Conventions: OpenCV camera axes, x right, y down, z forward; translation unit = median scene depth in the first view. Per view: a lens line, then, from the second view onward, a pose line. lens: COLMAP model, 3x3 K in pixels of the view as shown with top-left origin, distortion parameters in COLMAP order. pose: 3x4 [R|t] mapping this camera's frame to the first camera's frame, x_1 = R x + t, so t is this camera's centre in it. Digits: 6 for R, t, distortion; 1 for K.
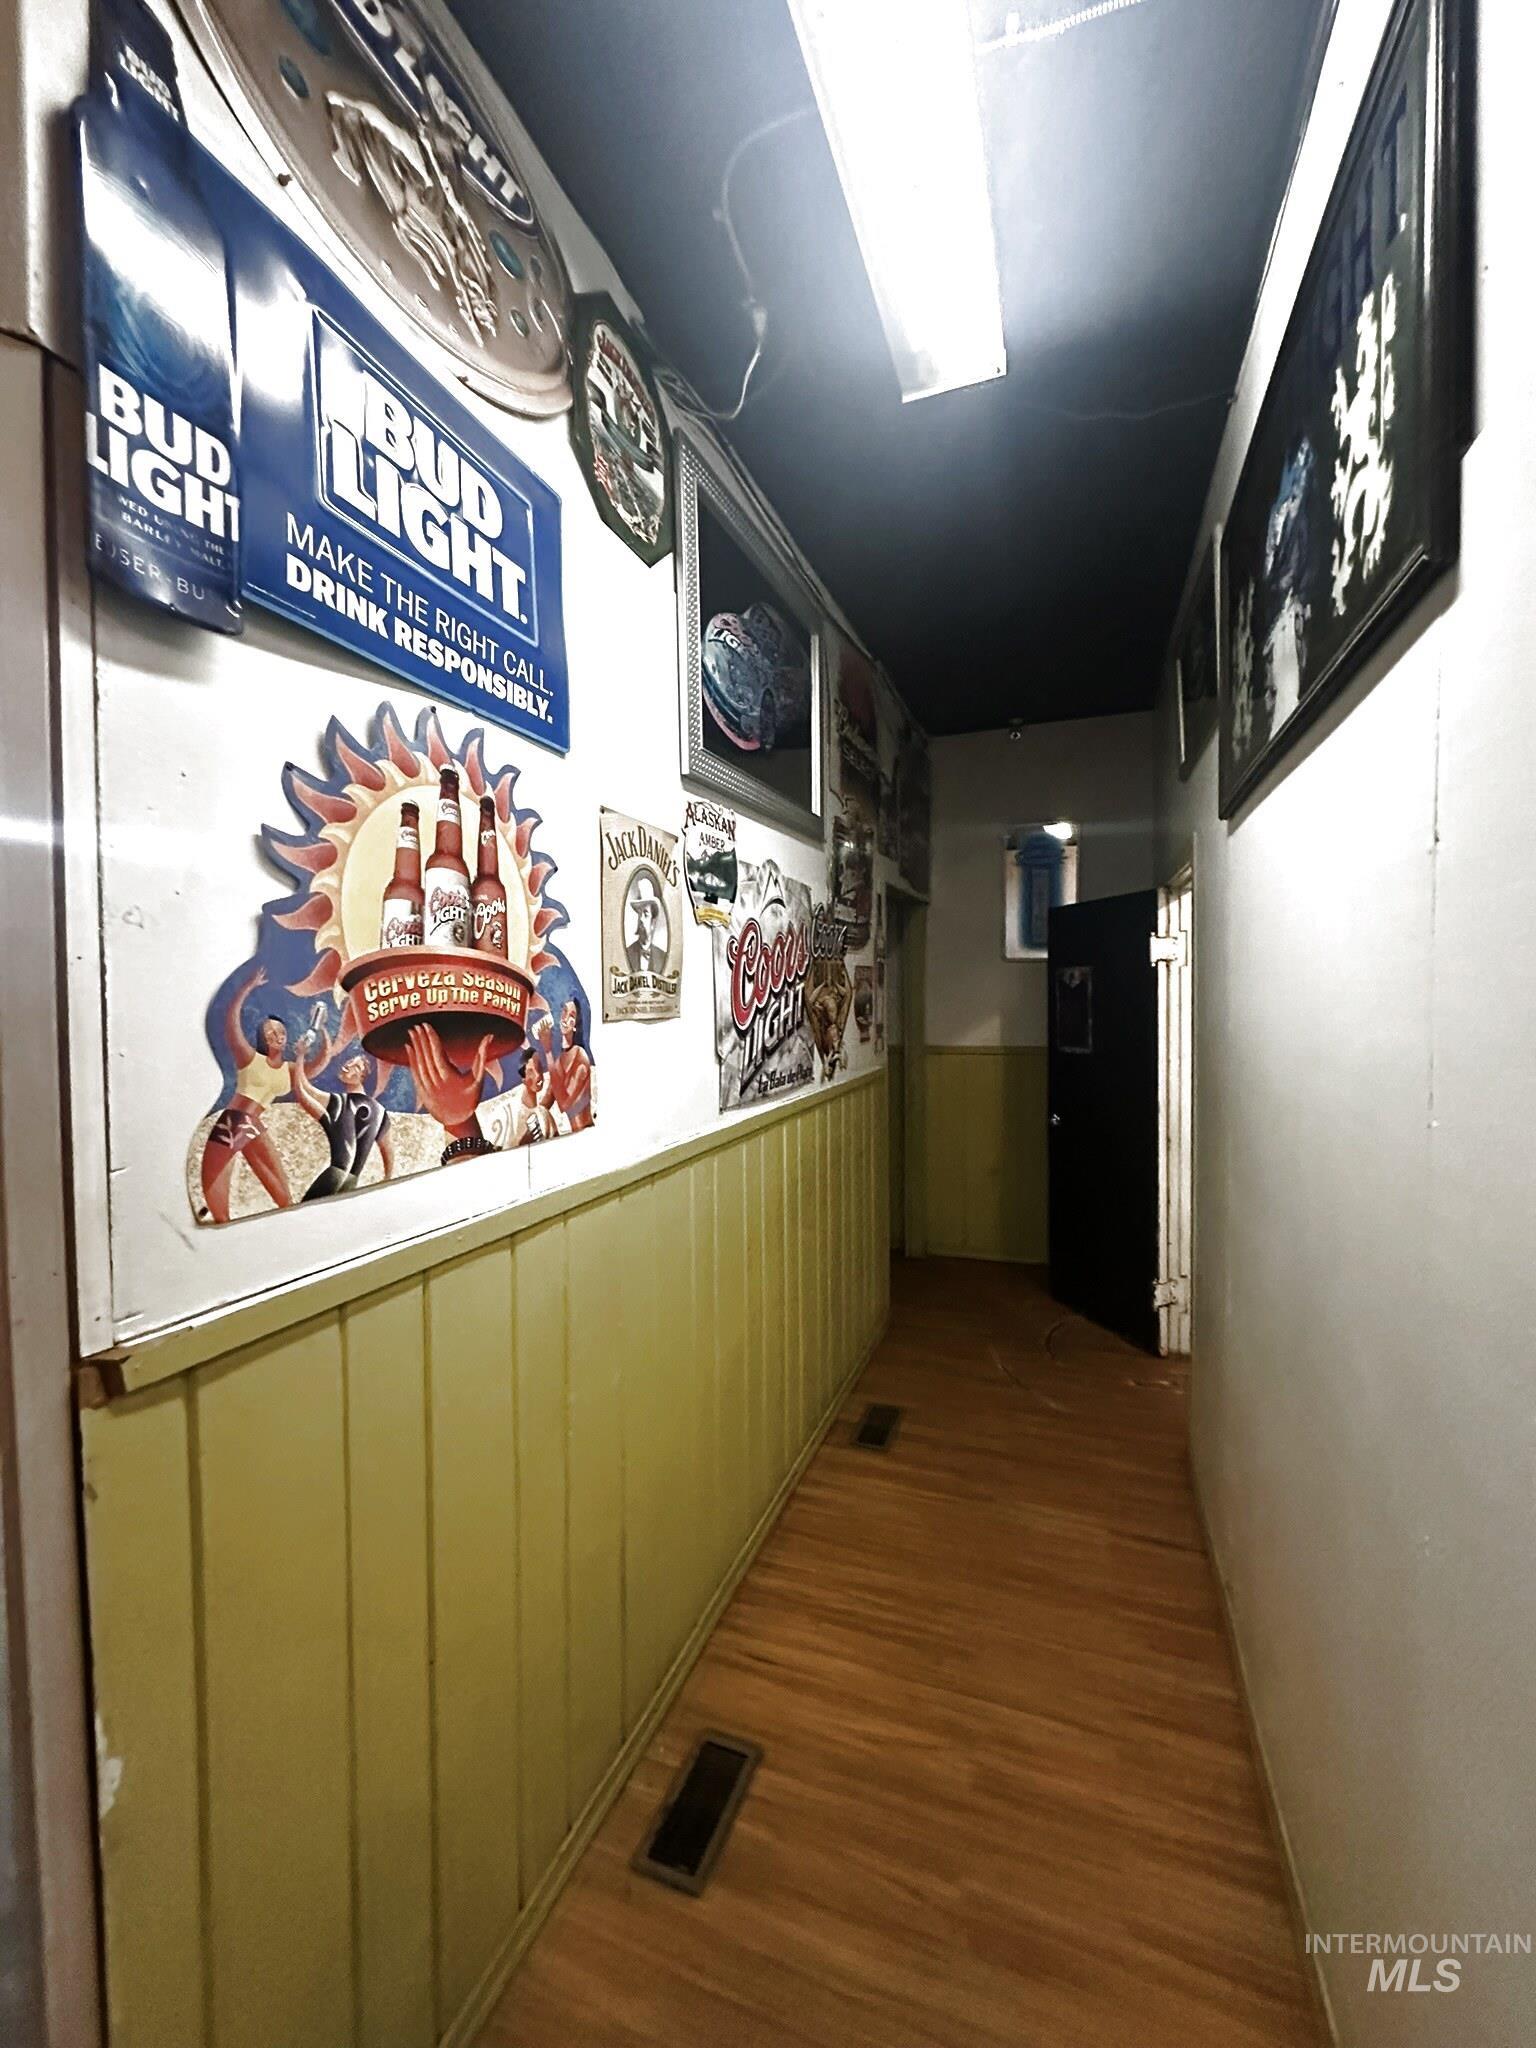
lens RADIAL K [[813.8, 0, 769.4], [0, 813.8, 1017.9], [0, 0, 1]] dist [-0.003686, 0.000747]
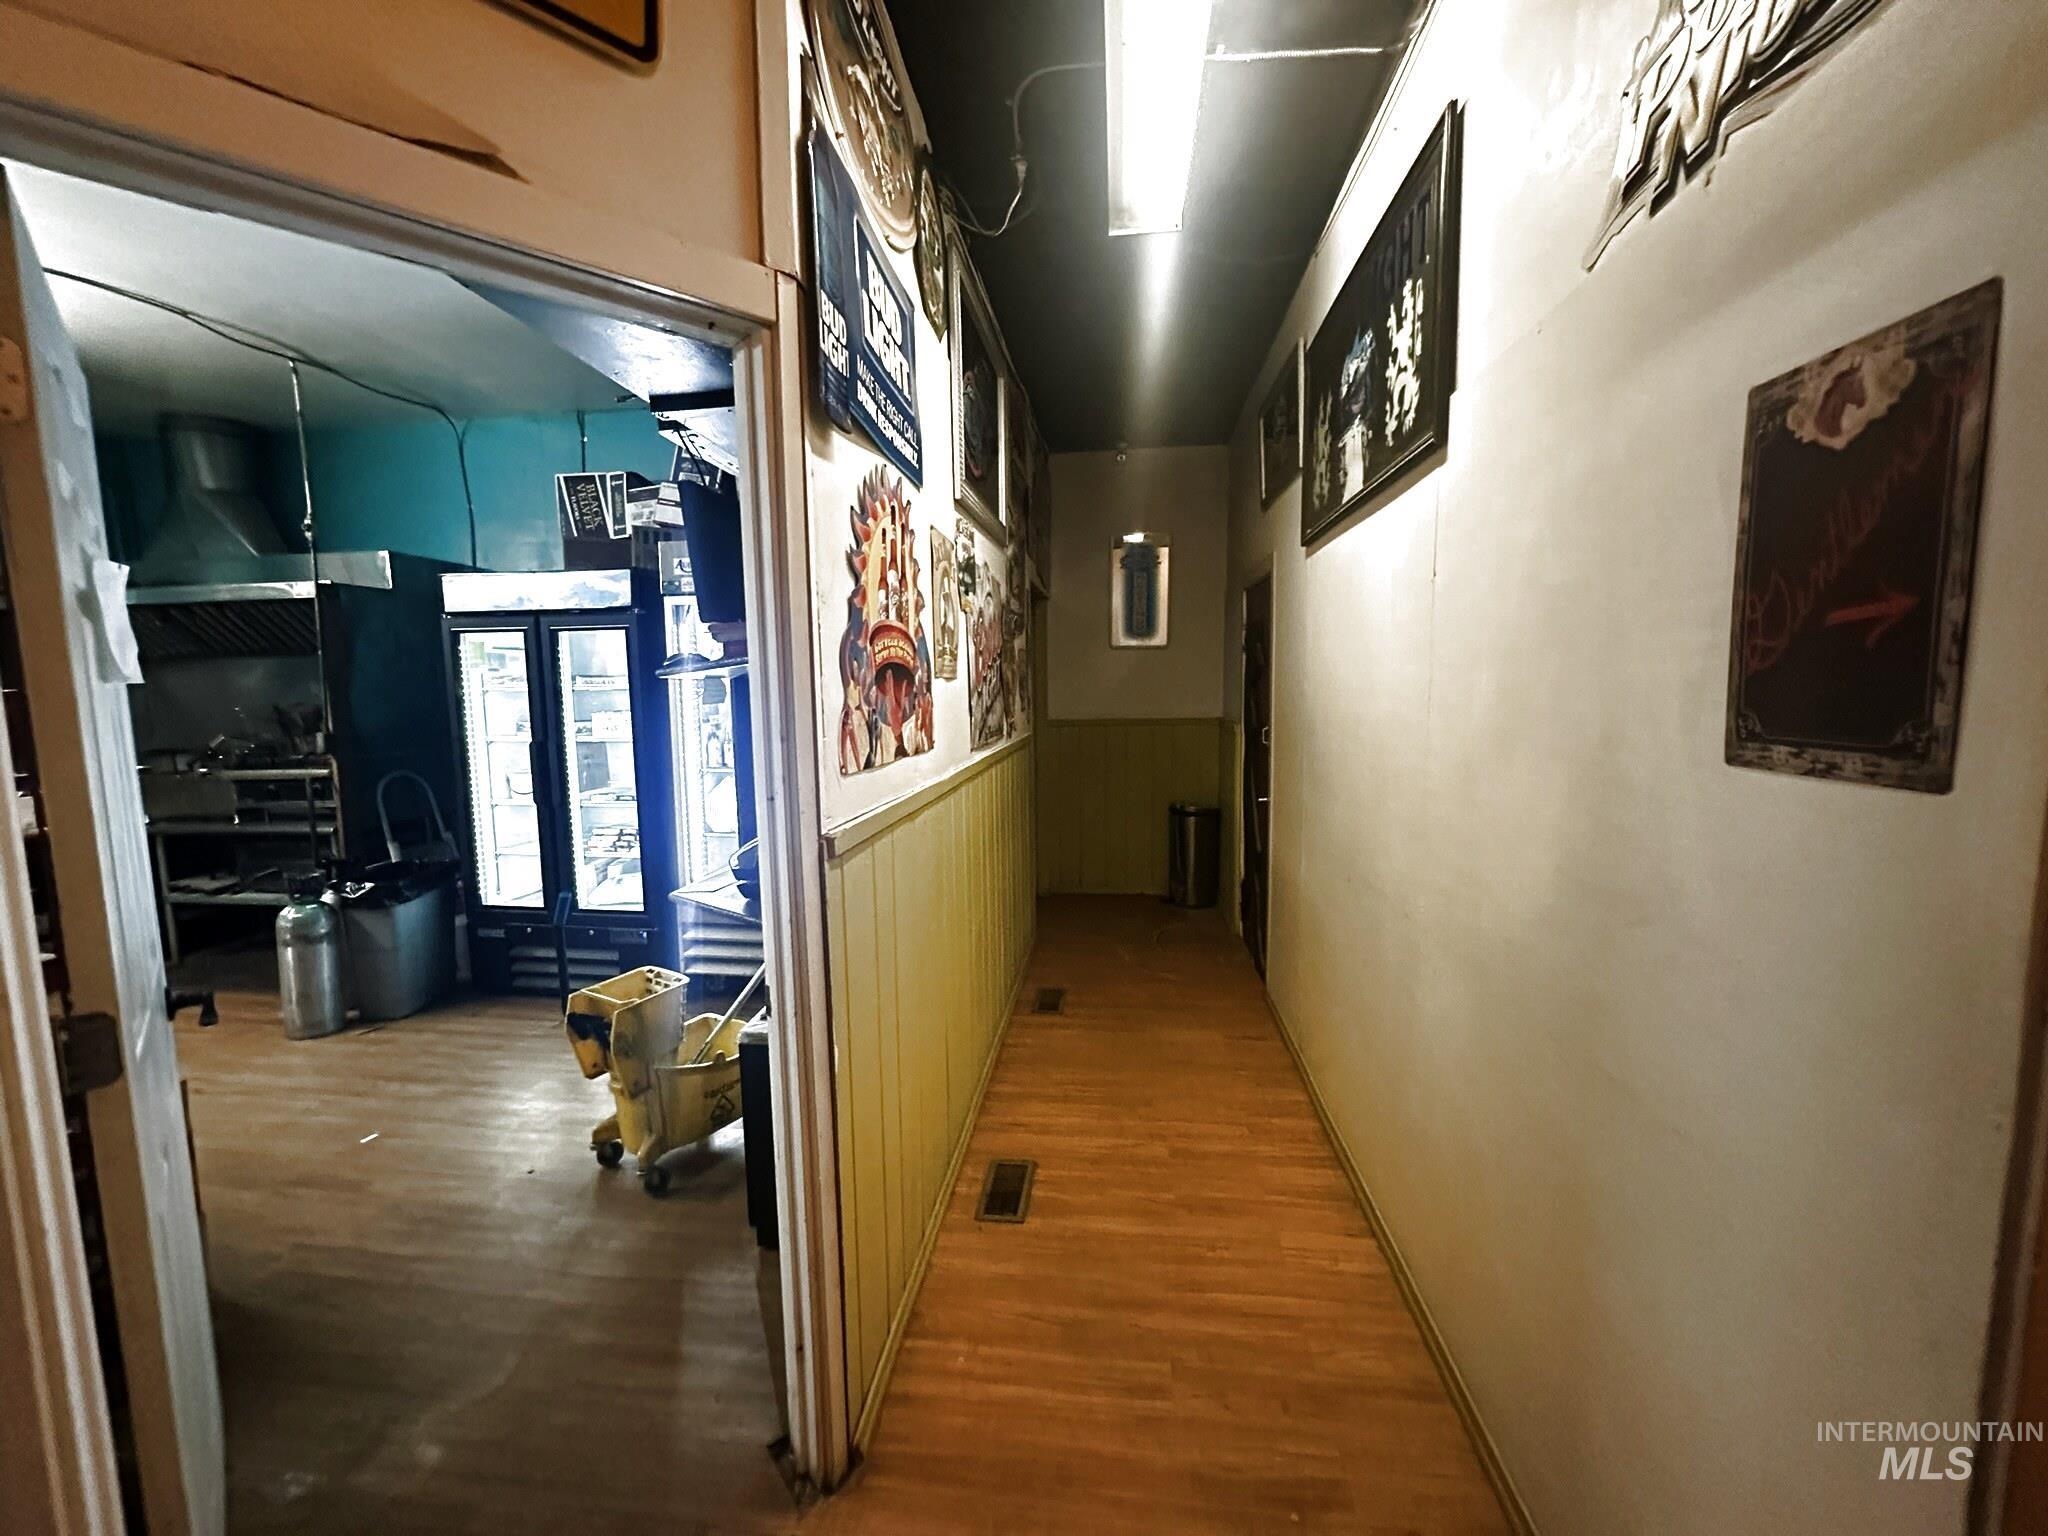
lens RADIAL K [[813.8, 0, 1027.9], [0, 813.8, 773.6], [0, 0, 1]] dist [-0.003686, 0.000747]
pose [[0.968322, -0.030794, 0.247798, -0.453563], [0.012096, 0.996987, 0.076625, 0.074285], [-0.249411, -0.071200, 0.965777, -0.498397]]
